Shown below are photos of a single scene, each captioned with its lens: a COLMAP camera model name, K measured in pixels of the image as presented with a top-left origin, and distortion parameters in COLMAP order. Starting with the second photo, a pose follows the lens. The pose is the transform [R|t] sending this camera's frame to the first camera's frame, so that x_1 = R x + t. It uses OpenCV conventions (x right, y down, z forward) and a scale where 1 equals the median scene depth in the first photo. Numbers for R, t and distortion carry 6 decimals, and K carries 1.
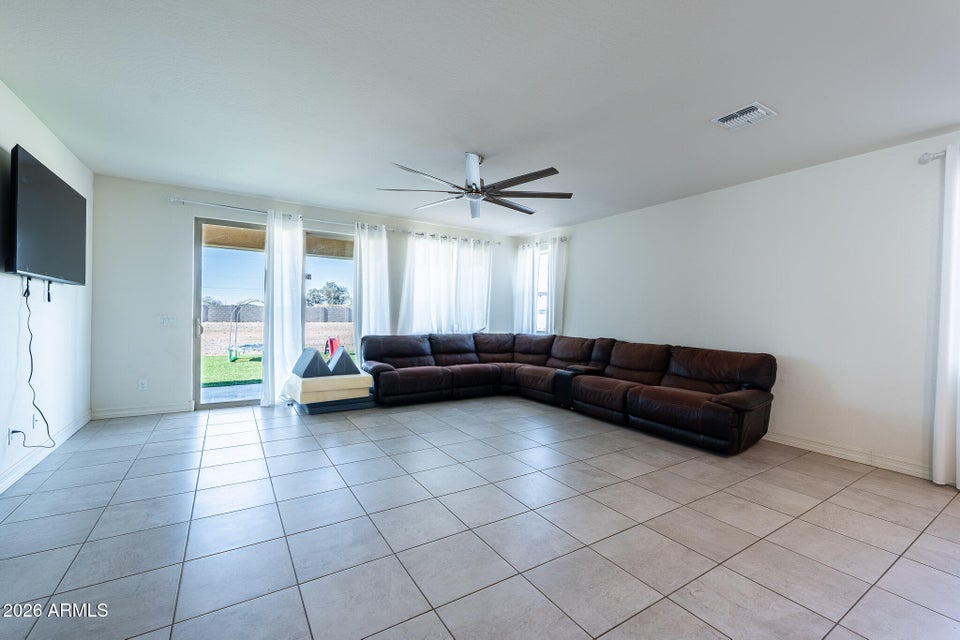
lens RADIAL K [[397.6, 0, 457.4], [0, 397.6, 327.6], [0, 0, 1]] dist [0.004737, 0.000569]
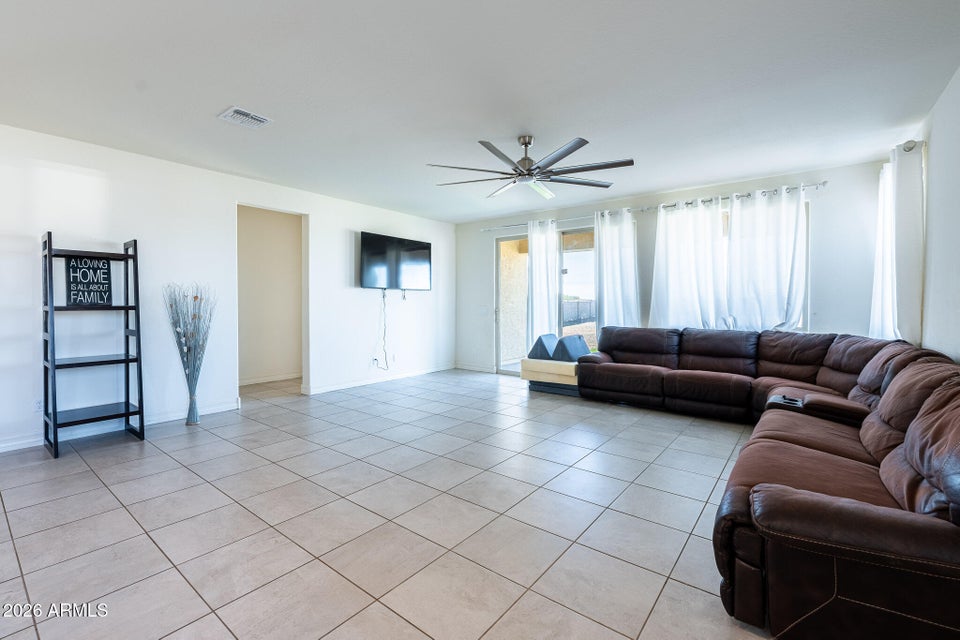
lens RADIAL K [[414.4, 0, 475.5], [0, 414.4, 311.1], [0, 0, 1]] dist [0.010727, 0.002230]
pose [[0.351752, 0.000383, -0.936093, 0.626188], [-0.027598, 0.999569, -0.009961, 0.001986], [0.935686, 0.029338, 0.351611, 0.360078]]
